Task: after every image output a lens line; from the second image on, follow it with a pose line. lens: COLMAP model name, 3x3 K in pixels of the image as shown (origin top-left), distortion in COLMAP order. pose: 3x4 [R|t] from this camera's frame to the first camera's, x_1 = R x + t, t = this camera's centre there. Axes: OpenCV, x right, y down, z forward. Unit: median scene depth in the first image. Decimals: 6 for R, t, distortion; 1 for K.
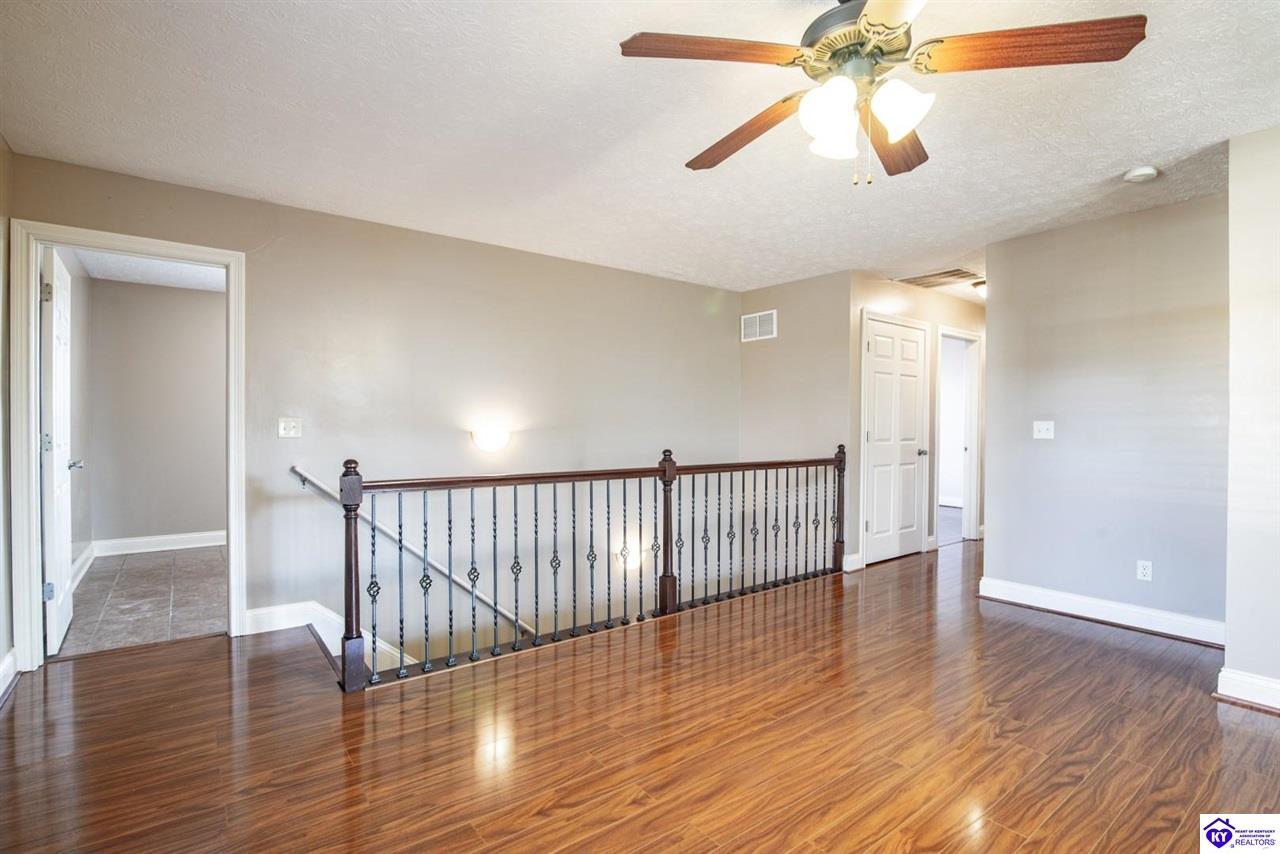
lens RADIAL K [[599.0, 0, 644.2], [0, 599.0, 429.1], [0, 0, 1]] dist [-0.016787, 0.000347]
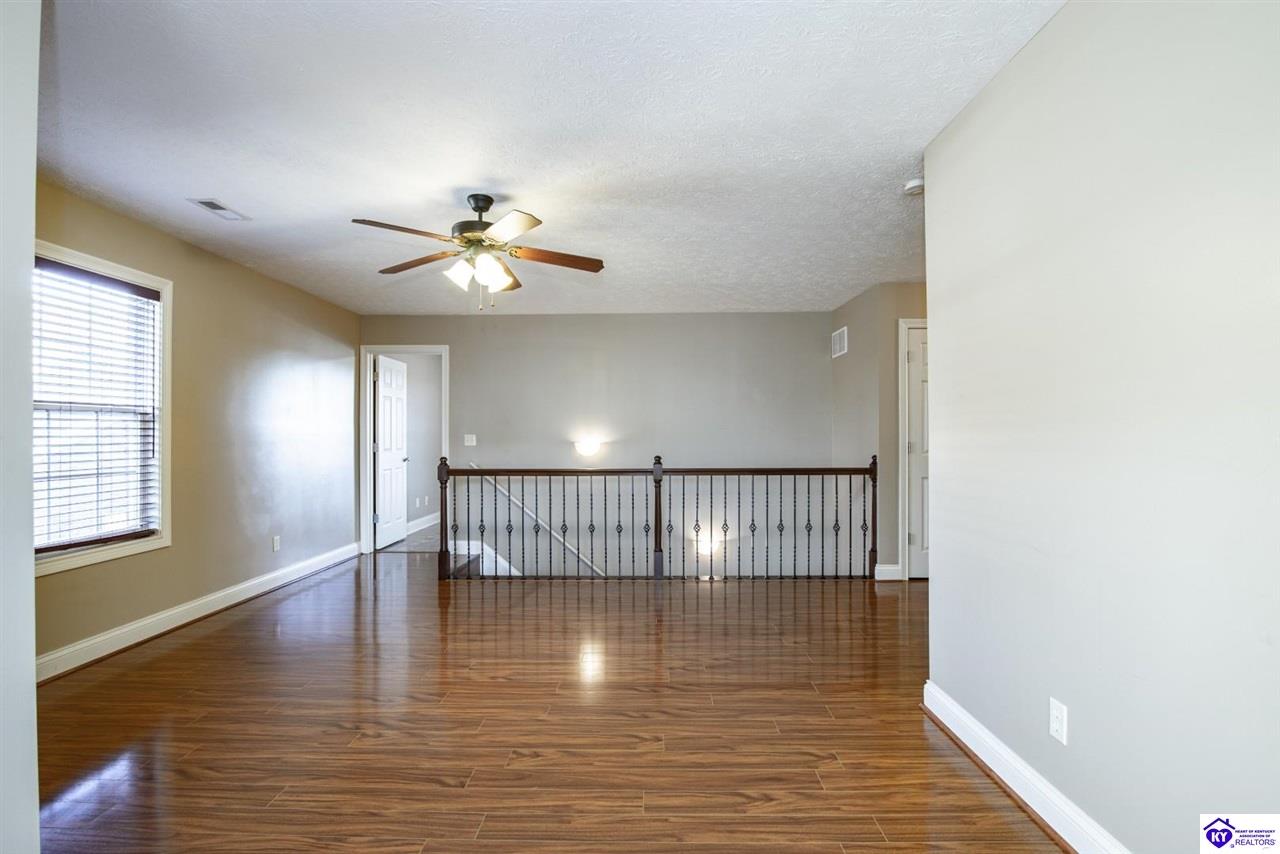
lens RADIAL K [[599.0, 0, 630.9], [0, 599.0, 425.7], [0, 0, 1]] dist [-0.016787, 0.000347]
pose [[0.775430, -0.018021, -0.631177, 0.835317], [0.002549, 0.999674, -0.025410, 0.000627], [0.631429, 0.018095, 0.775223, -0.070750]]
